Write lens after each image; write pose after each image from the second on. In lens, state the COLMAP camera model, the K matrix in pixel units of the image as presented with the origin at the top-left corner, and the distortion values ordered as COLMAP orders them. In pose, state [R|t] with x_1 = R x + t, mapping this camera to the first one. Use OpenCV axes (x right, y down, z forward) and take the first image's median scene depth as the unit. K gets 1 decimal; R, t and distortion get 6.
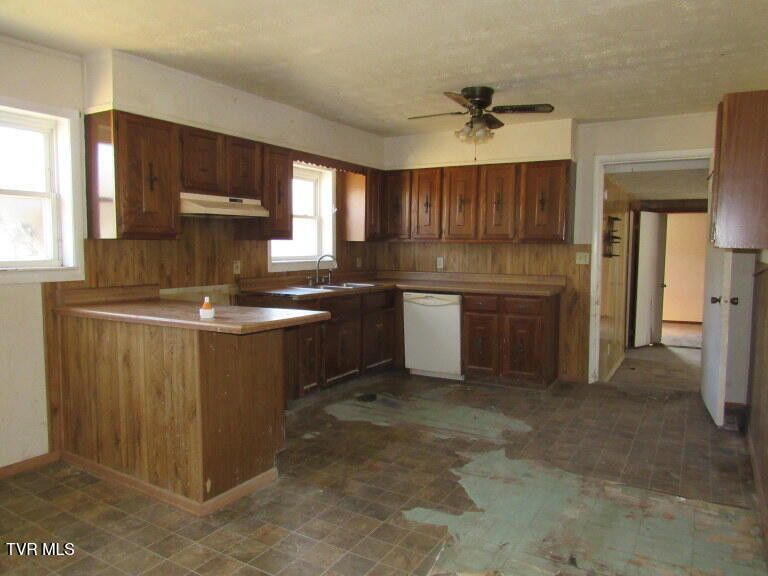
lens RADIAL K [[548.3, 0, 387.8], [0, 548.3, 291.0], [0, 0, 1]] dist [-0.032928, 0.009902]
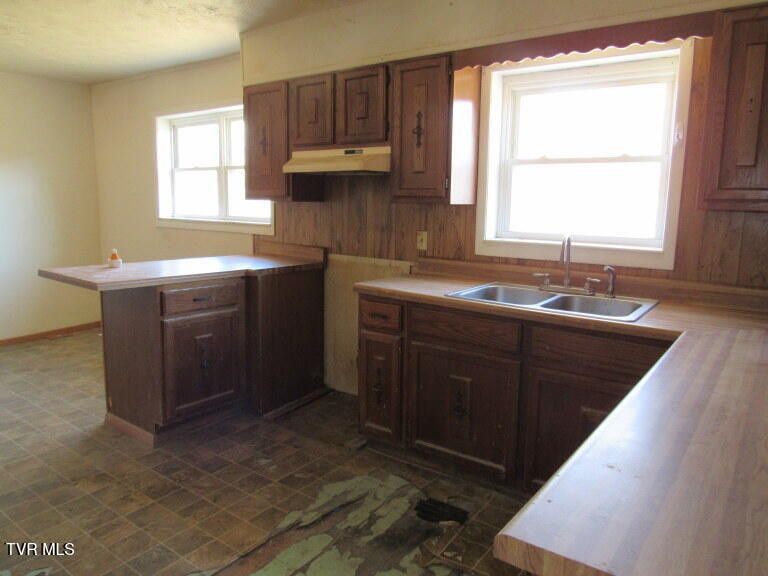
lens RADIAL K [[548.3, 0, 382.0], [0, 548.3, 287.9], [0, 0, 1]] dist [-0.032928, 0.009902]
pose [[-0.113058, 0.149382, -0.982295, 0.558737], [-0.099997, 0.981903, 0.160832, -0.113080], [0.988544, 0.116410, -0.096074, 1.232763]]
